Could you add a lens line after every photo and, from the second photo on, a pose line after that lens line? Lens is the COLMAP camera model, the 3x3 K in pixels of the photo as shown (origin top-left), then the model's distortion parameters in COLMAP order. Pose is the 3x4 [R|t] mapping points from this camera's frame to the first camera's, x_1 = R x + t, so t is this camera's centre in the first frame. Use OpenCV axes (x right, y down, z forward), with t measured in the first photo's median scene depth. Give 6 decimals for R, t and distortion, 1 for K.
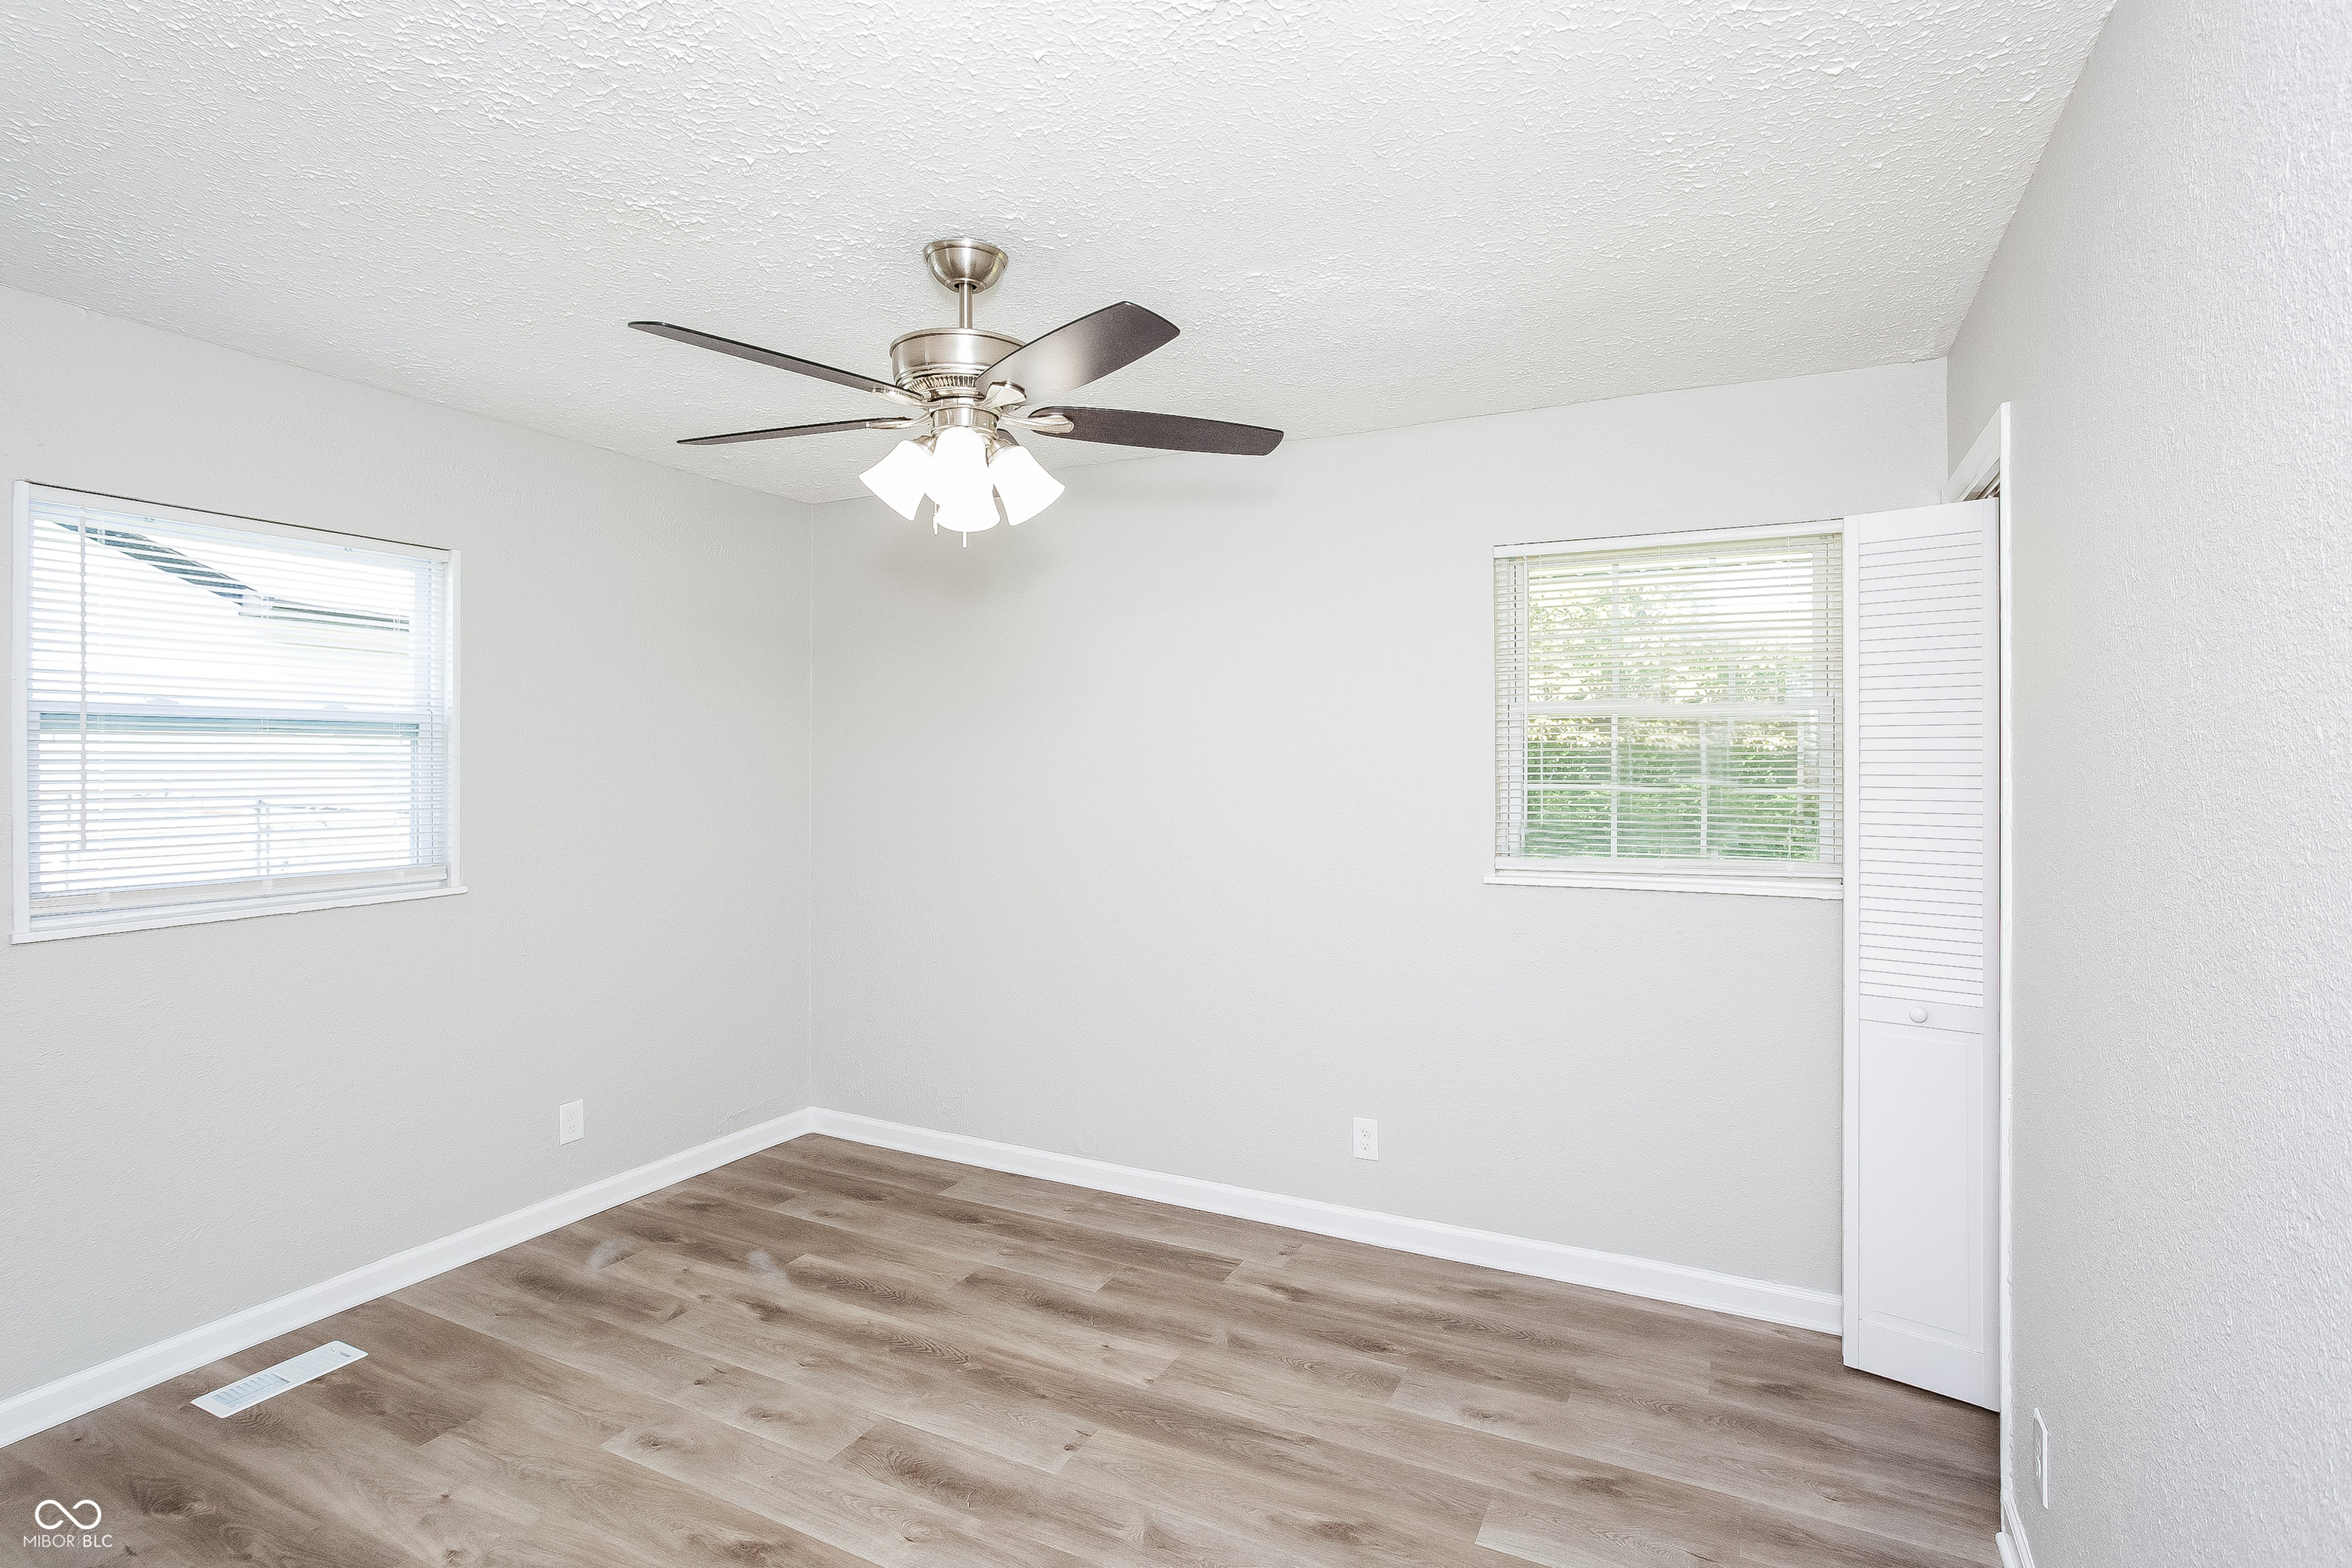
lens RADIAL K [[1118.1, 0, 1186.9], [0, 1118.1, 774.1], [0, 0, 1]] dist [-0.025803, 0.000664]
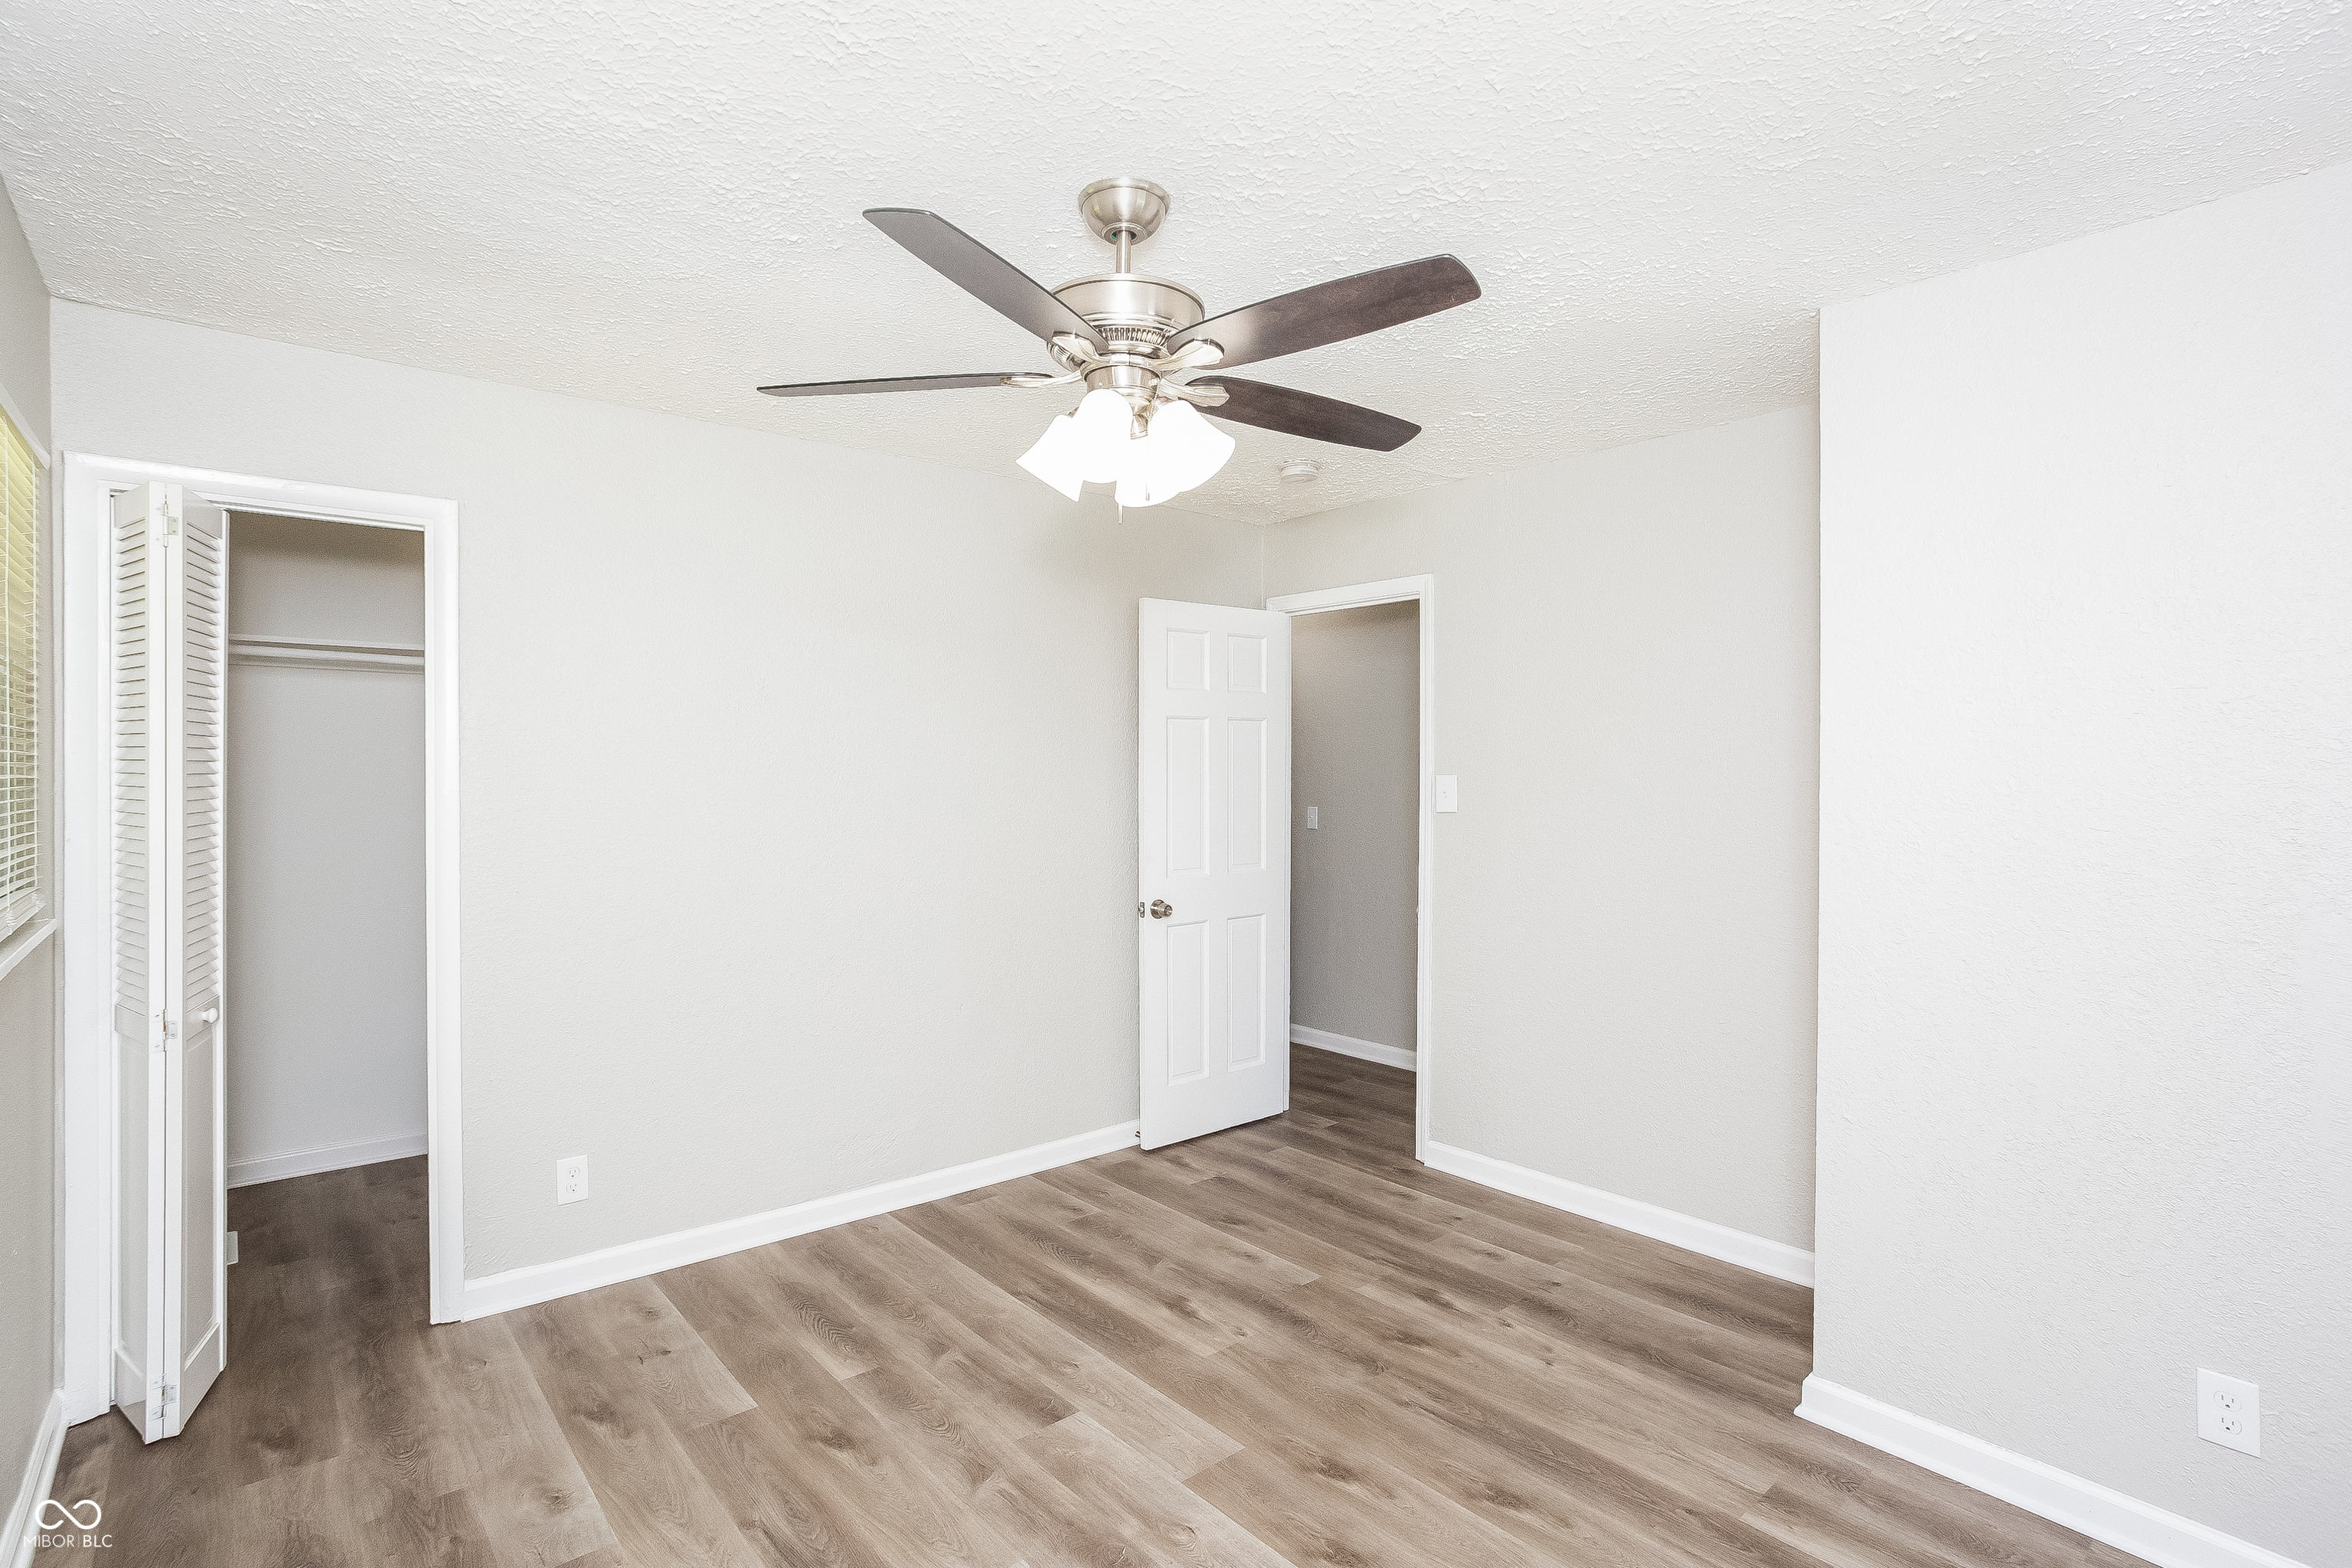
lens RADIAL K [[1118.1, 0, 1186.9], [0, 1118.1, 774.1], [0, 0, 1]] dist [-0.025803, 0.000664]
pose [[-0.923941, -0.004231, 0.382511, -0.587171], [-0.002409, 0.999983, 0.005244, -0.003535], [-0.382526, 0.003924, -0.923936, 1.795124]]
